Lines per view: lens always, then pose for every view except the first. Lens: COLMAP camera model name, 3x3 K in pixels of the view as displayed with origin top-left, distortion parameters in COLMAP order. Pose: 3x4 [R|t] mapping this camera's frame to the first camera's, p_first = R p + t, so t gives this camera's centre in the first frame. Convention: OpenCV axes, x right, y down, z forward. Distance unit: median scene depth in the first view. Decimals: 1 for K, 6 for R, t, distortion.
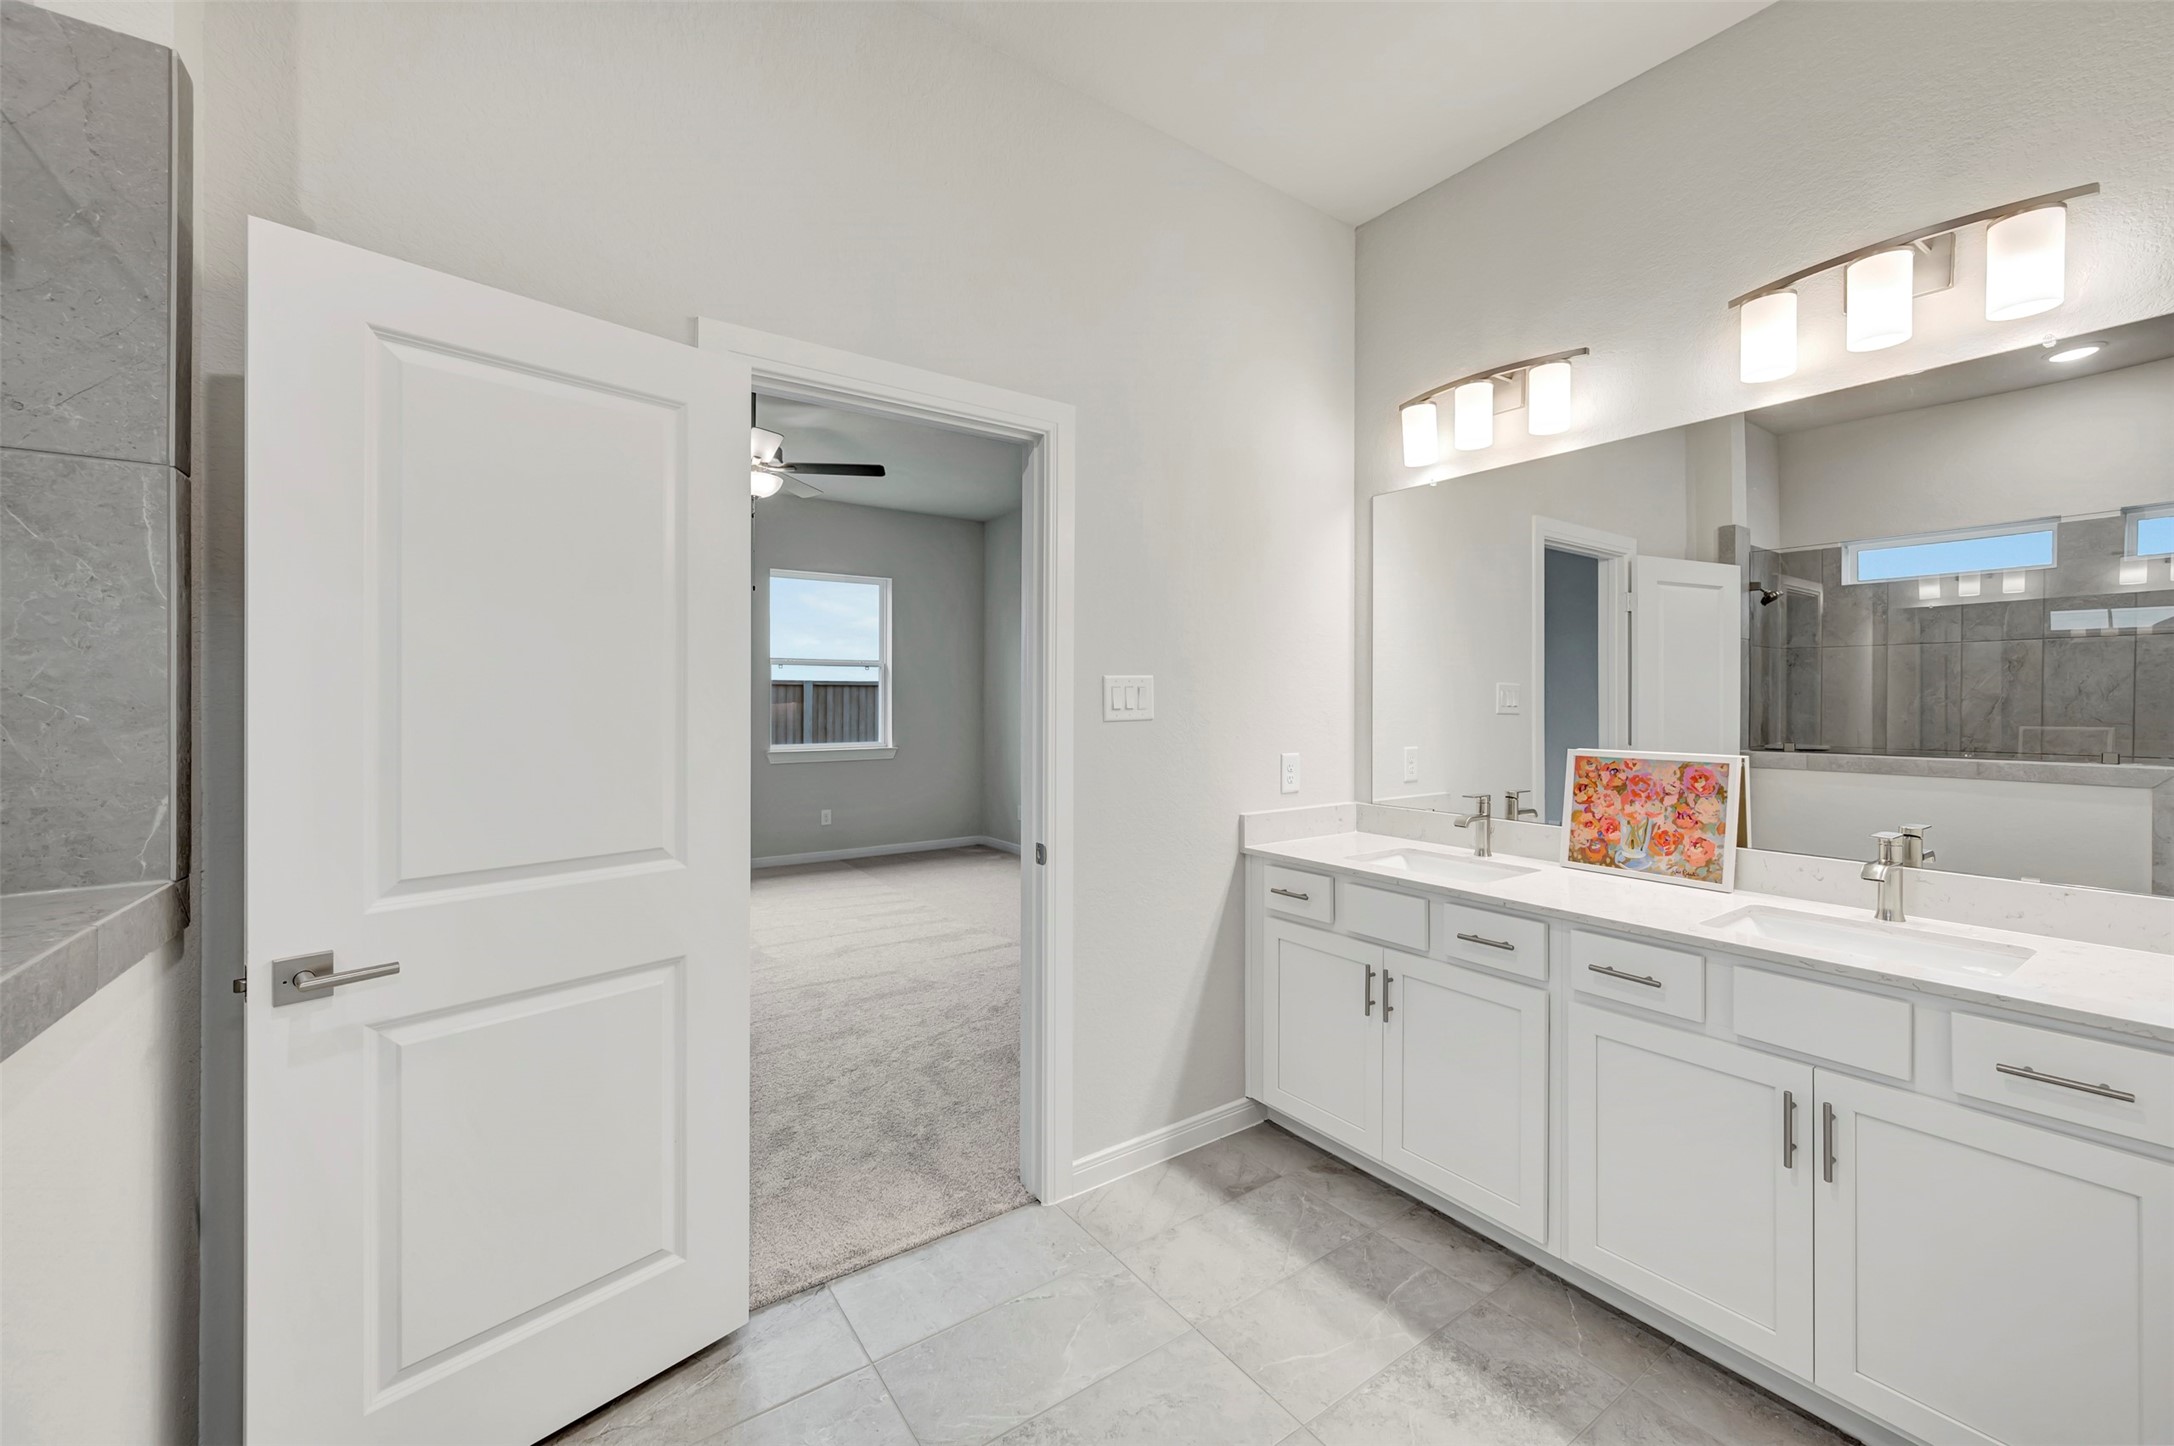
lens RADIAL K [[855.1, 0, 1096.6], [0, 855.1, 705.1], [0, 0, 1]] dist [-0.002919, -0.000190]
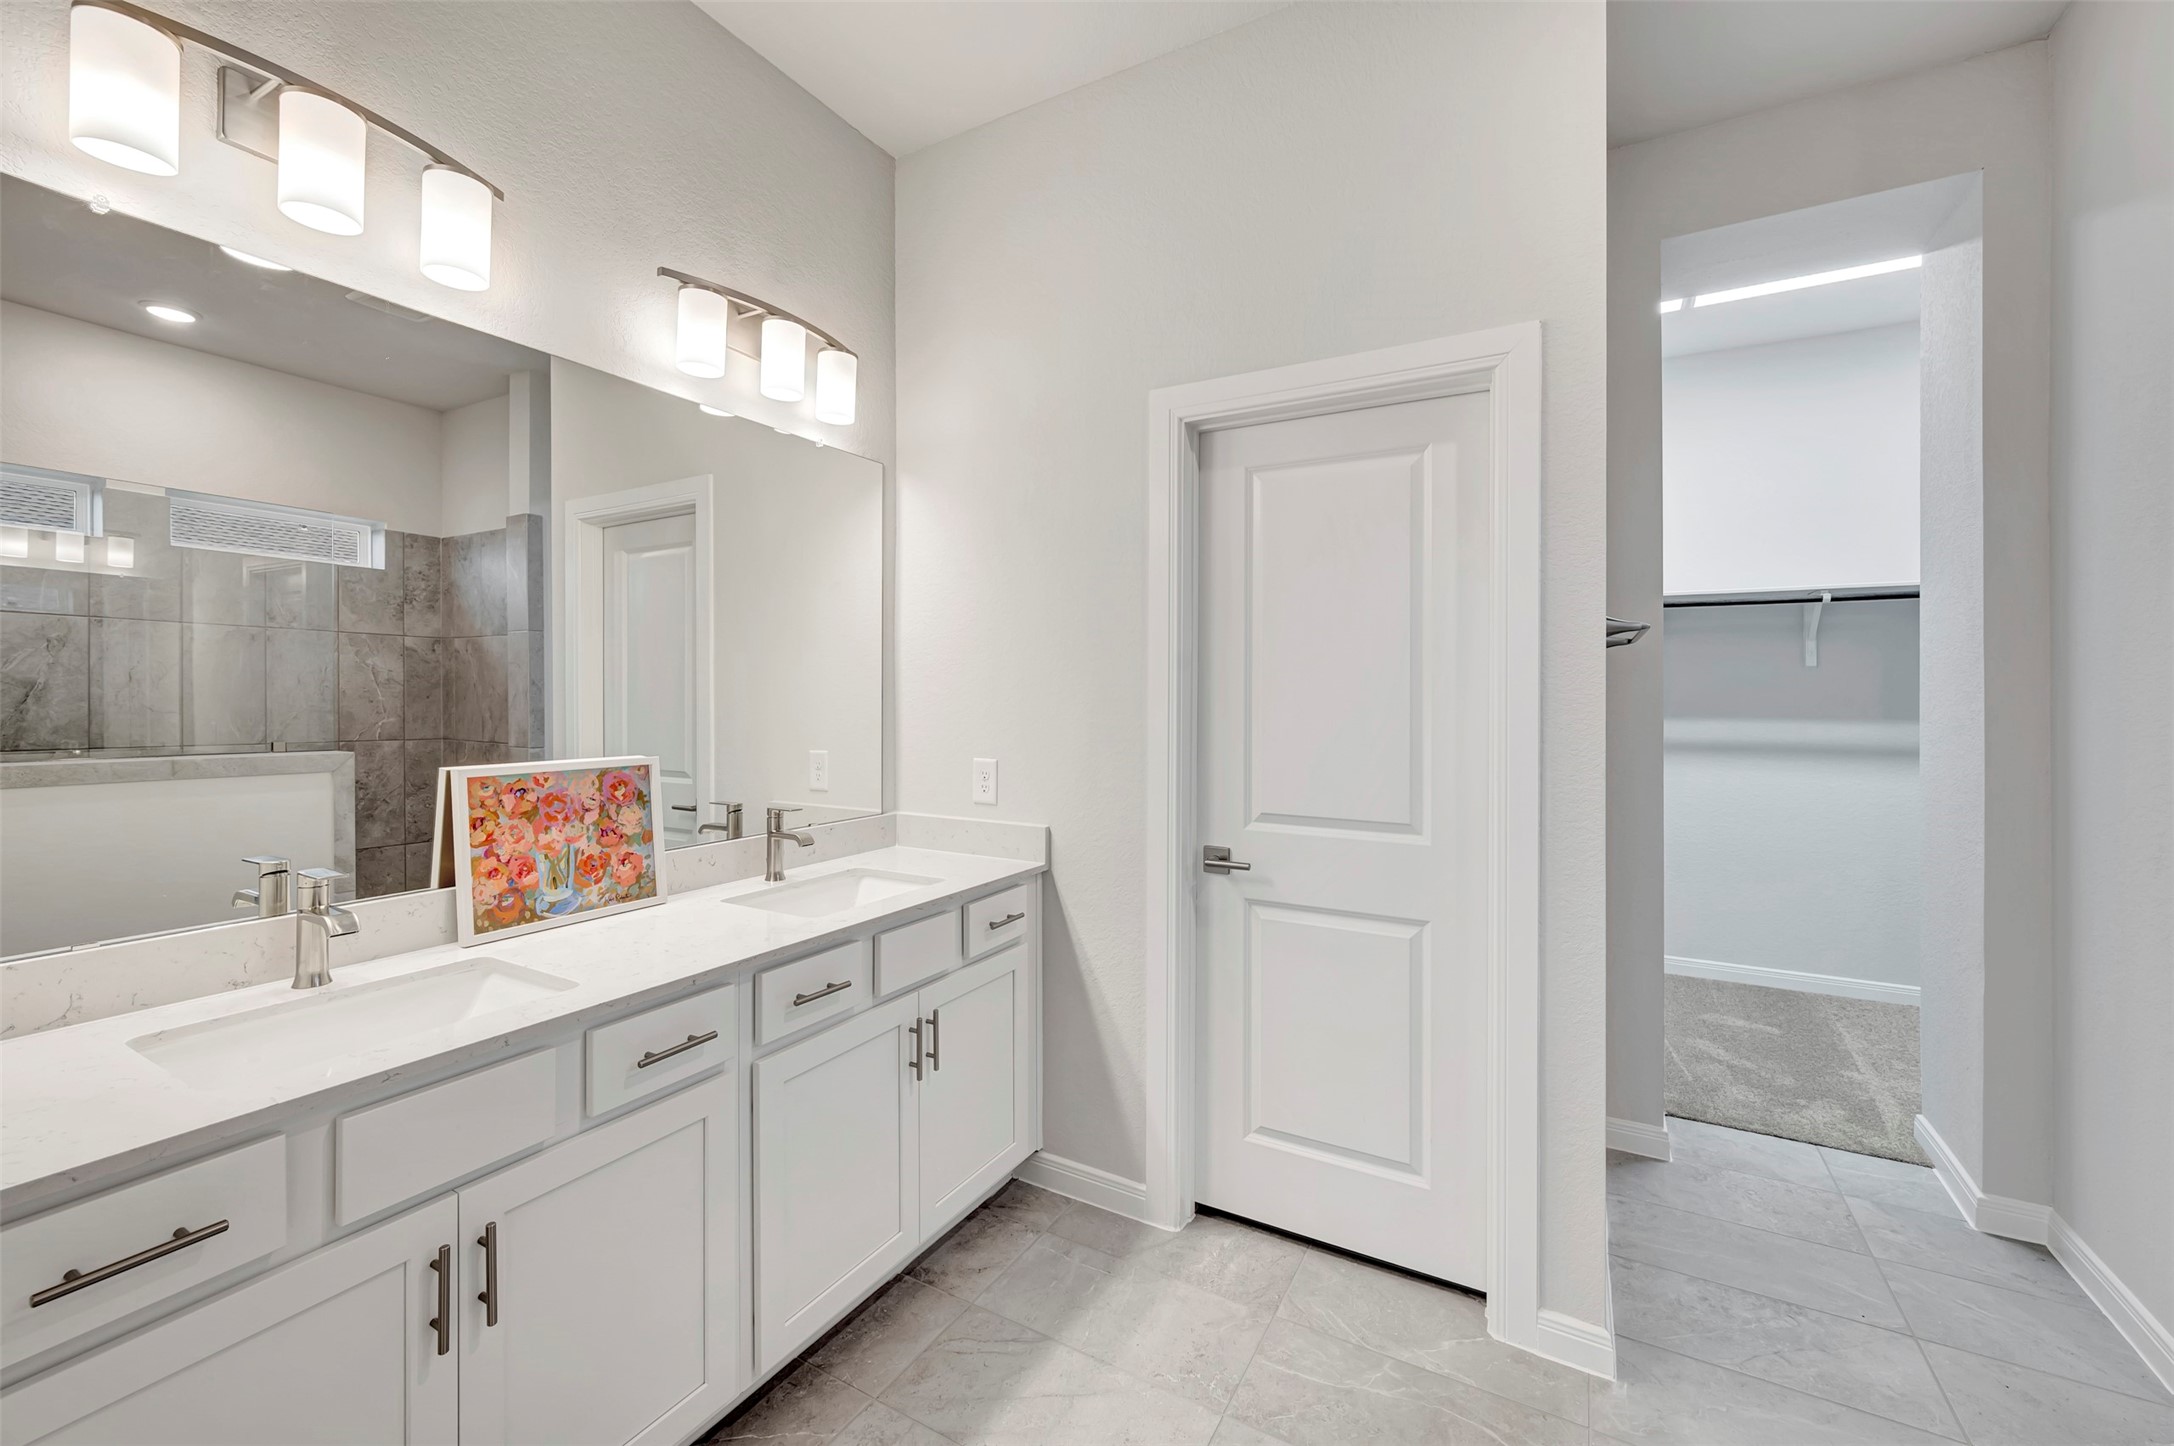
lens RADIAL K [[866.3, 0, 1094.6], [0, 866.3, 688.3], [0, 0, 1]] dist [0.000938, -0.000305]
pose [[-0.429207, -0.000251, 0.903206, -0.291396], [-0.004169, 0.999990, -0.001704, -0.013489], [-0.903197, -0.004497, -0.429203, 0.911642]]
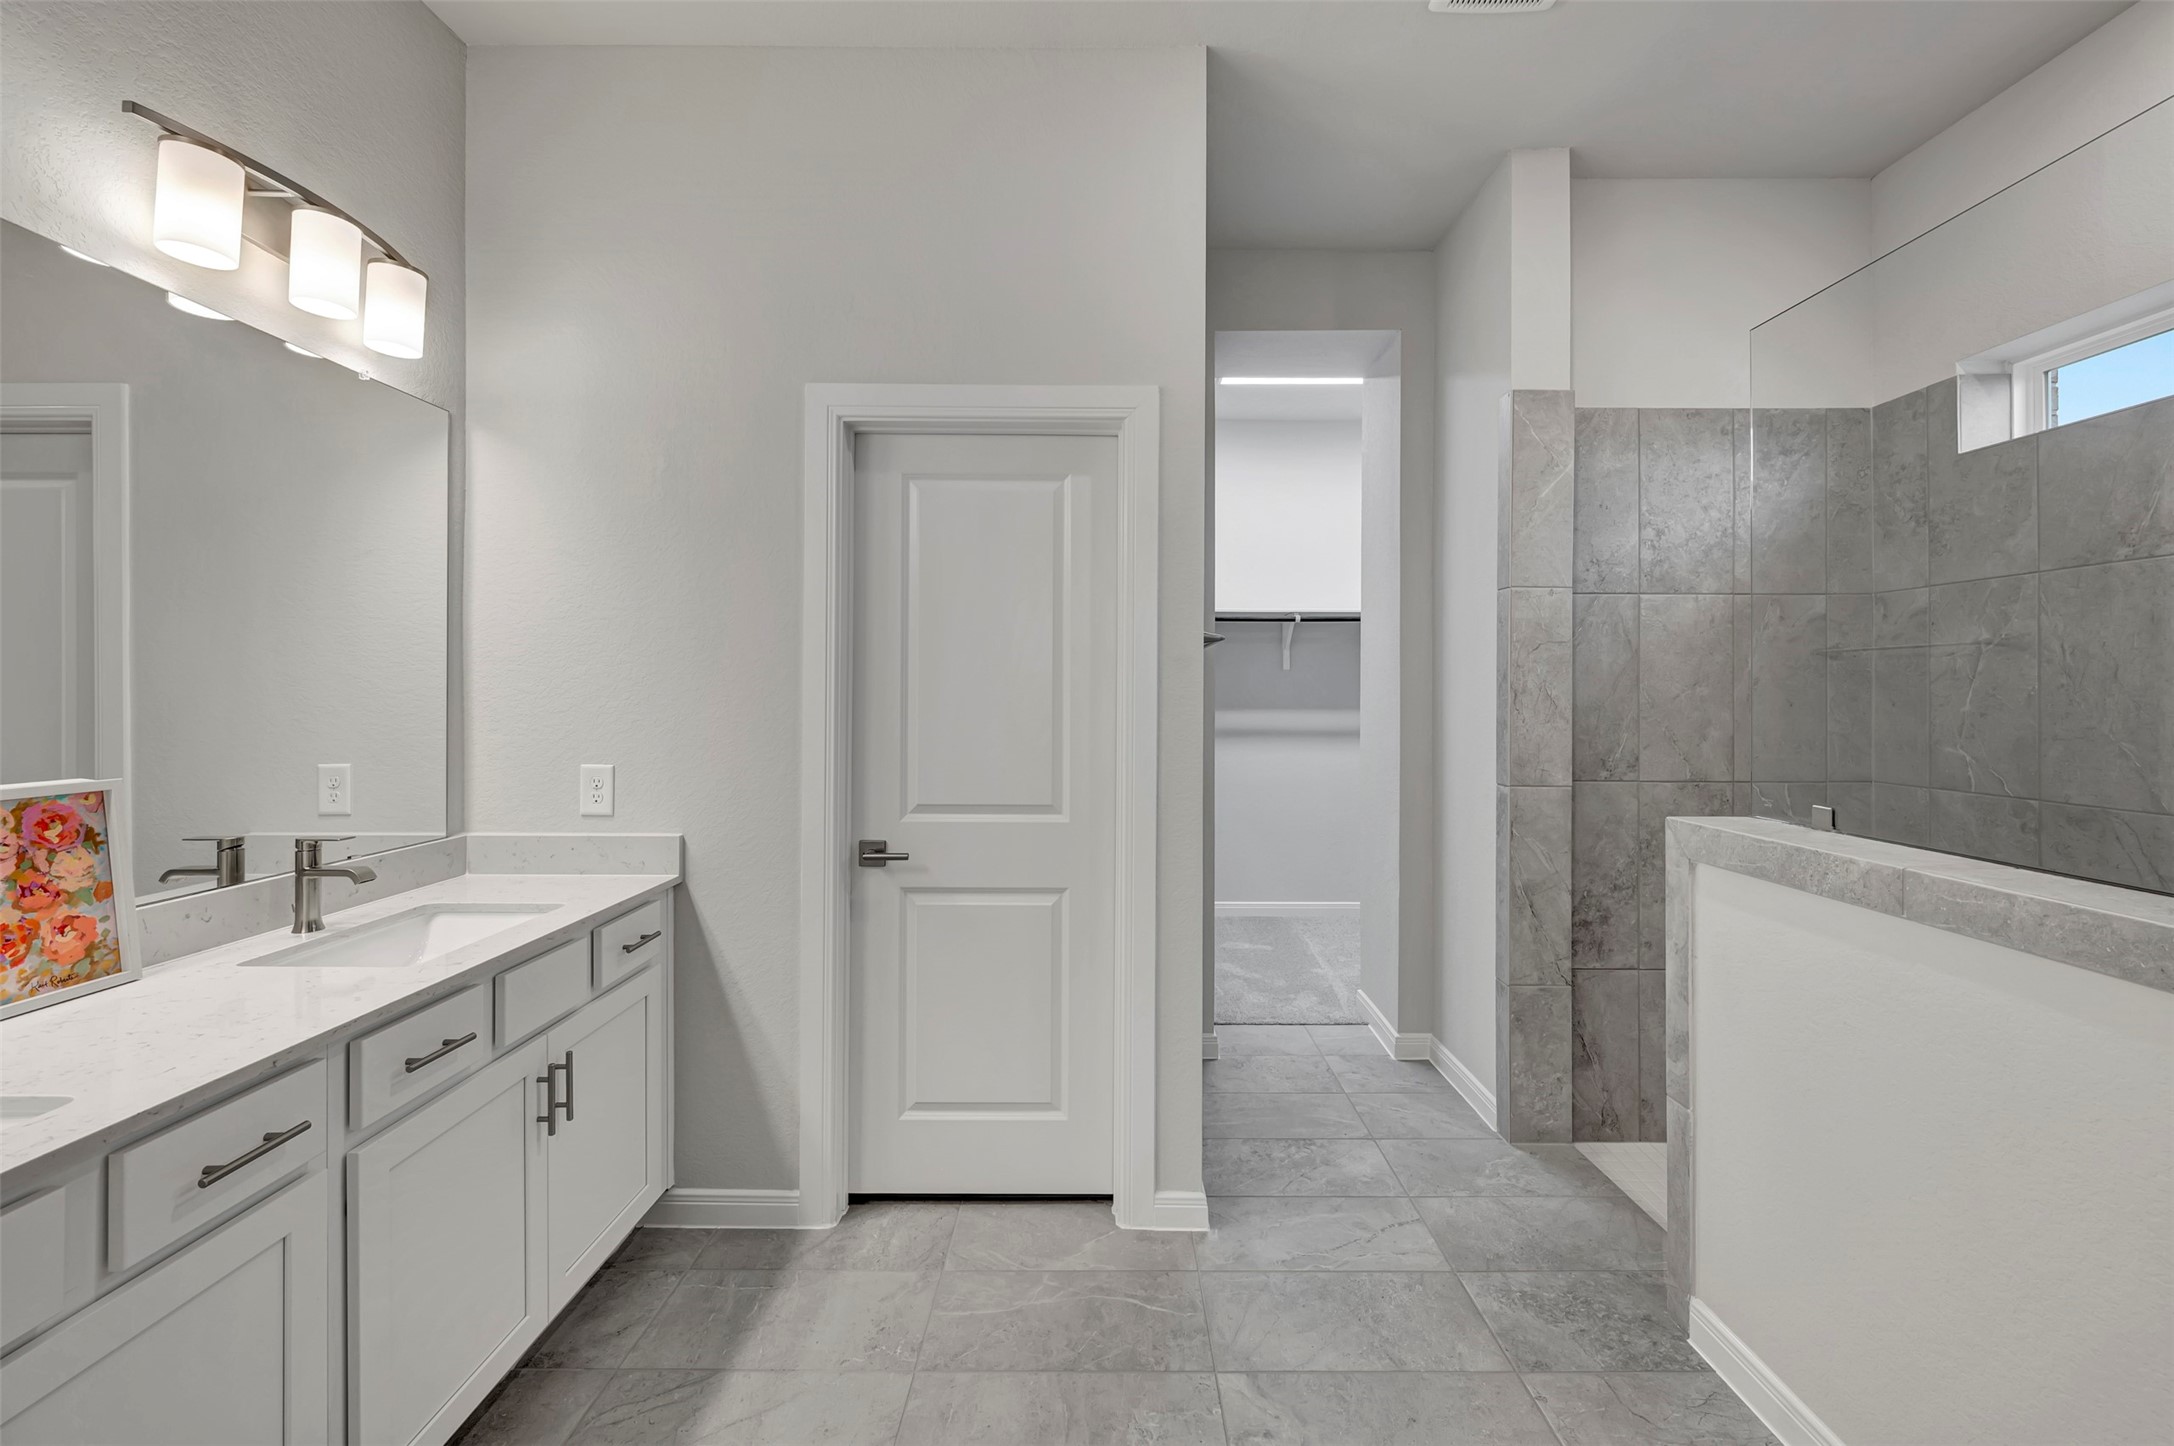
lens RADIAL K [[866.3, 0, 1094.6], [0, 866.3, 688.3], [0, 0, 1]] dist [0.000938, -0.000305]
pose [[-0.814518, -0.003937, 0.580125, -0.255049], [-0.005267, 0.999986, -0.000609, -0.013417], [-0.580115, -0.003552, -0.814527, 1.038511]]
